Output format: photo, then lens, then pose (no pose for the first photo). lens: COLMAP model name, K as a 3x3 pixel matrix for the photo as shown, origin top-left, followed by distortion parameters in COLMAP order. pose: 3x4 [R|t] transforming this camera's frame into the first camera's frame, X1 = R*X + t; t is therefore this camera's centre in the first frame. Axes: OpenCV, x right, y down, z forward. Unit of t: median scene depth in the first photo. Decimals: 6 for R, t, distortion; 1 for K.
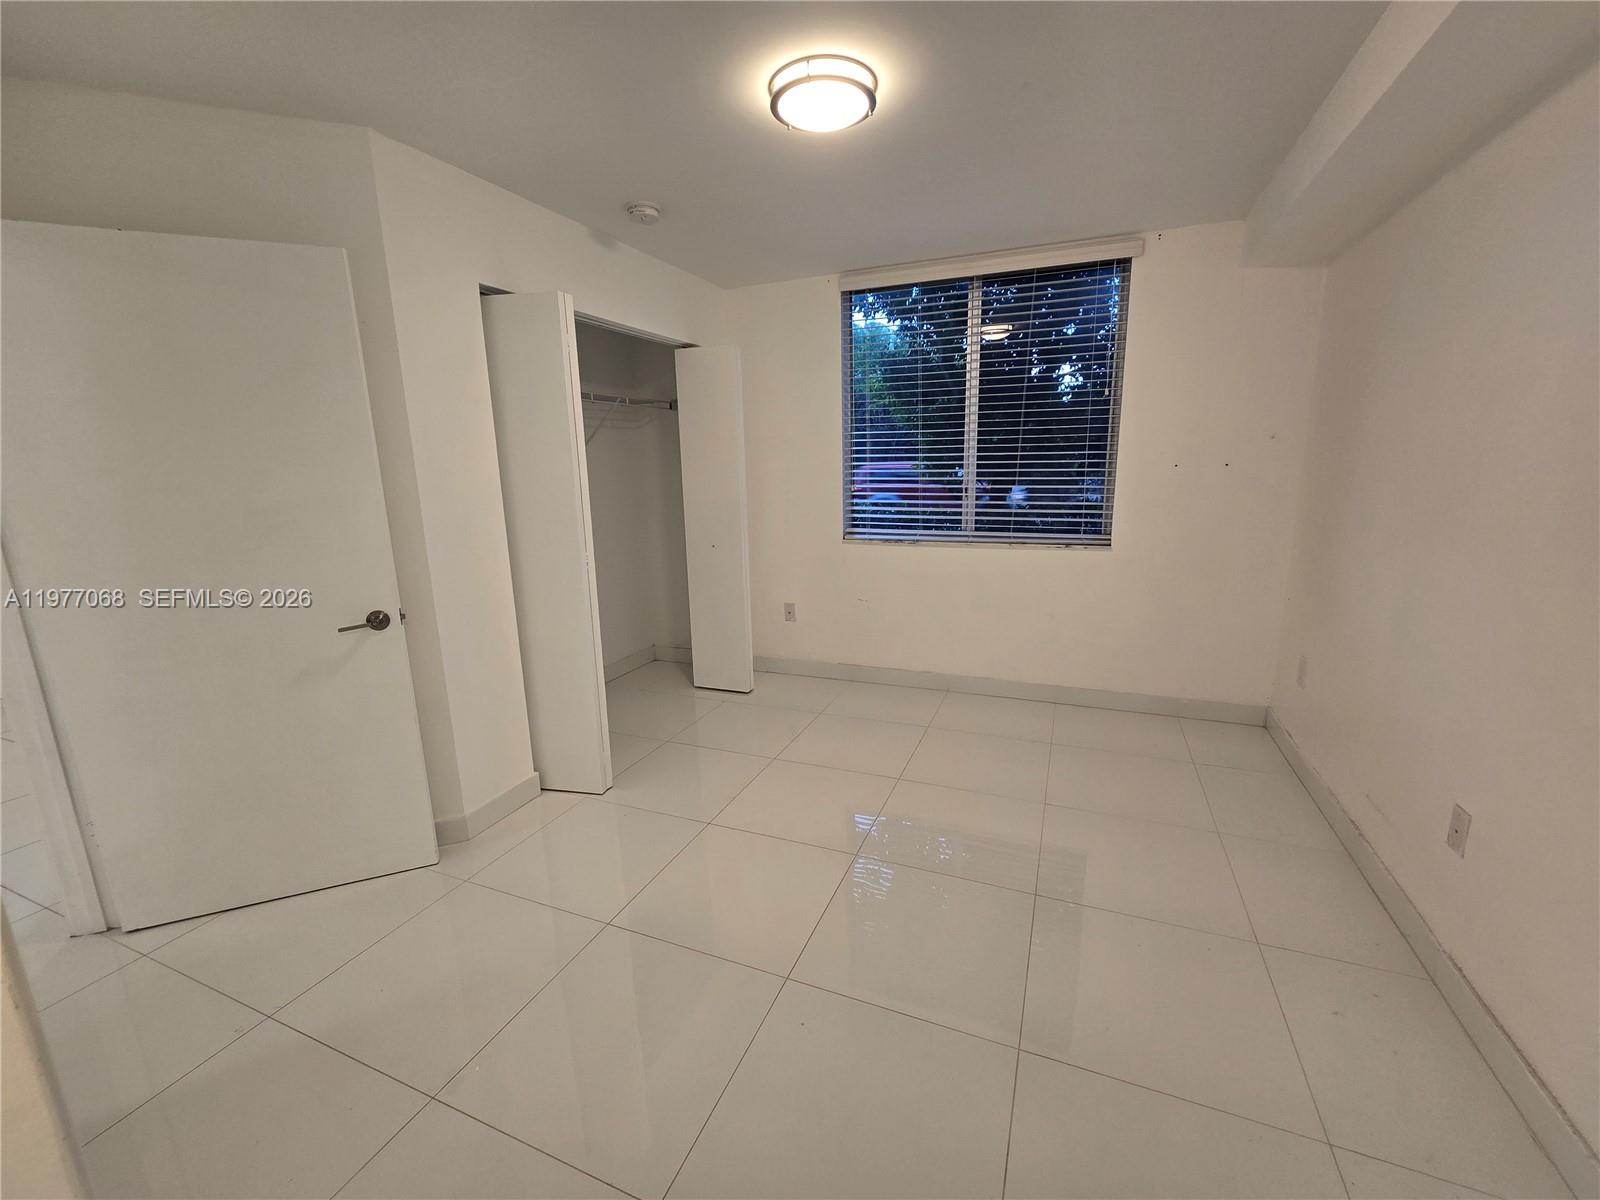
lens RADIAL K [[653.9, 0, 802.7], [0, 653.9, 599.3], [0, 0, 1]] dist [-0.001779, -0.000457]
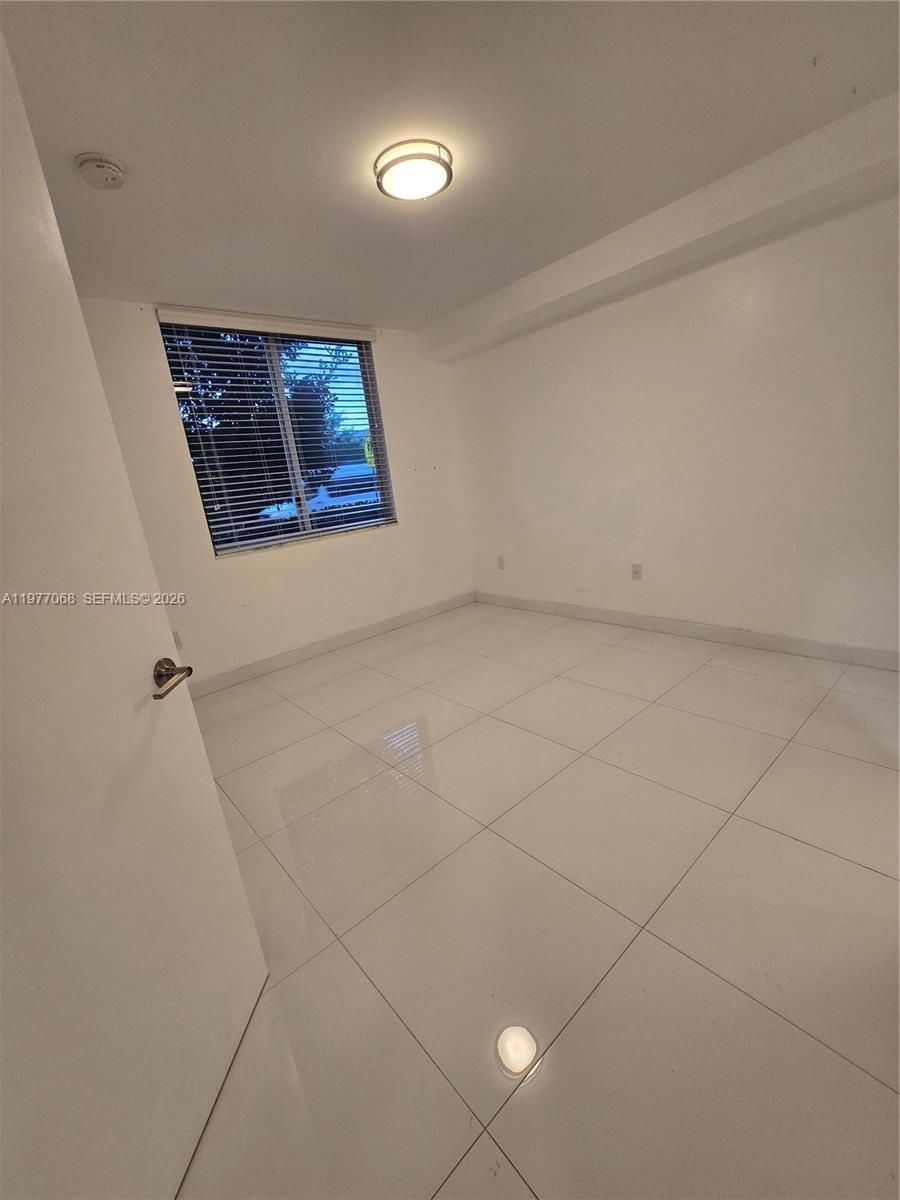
lens RADIAL K [[490.4, 0, 449.8], [0, 490.4, 602.7], [0, 0, 1]] dist [-0.001779, -0.000457]
pose [[0.452458, -0.256133, 0.854212, -0.515110], [0.290154, 0.948030, 0.130575, -0.012256], [-0.843263, 0.188773, 0.503262, 0.297039]]
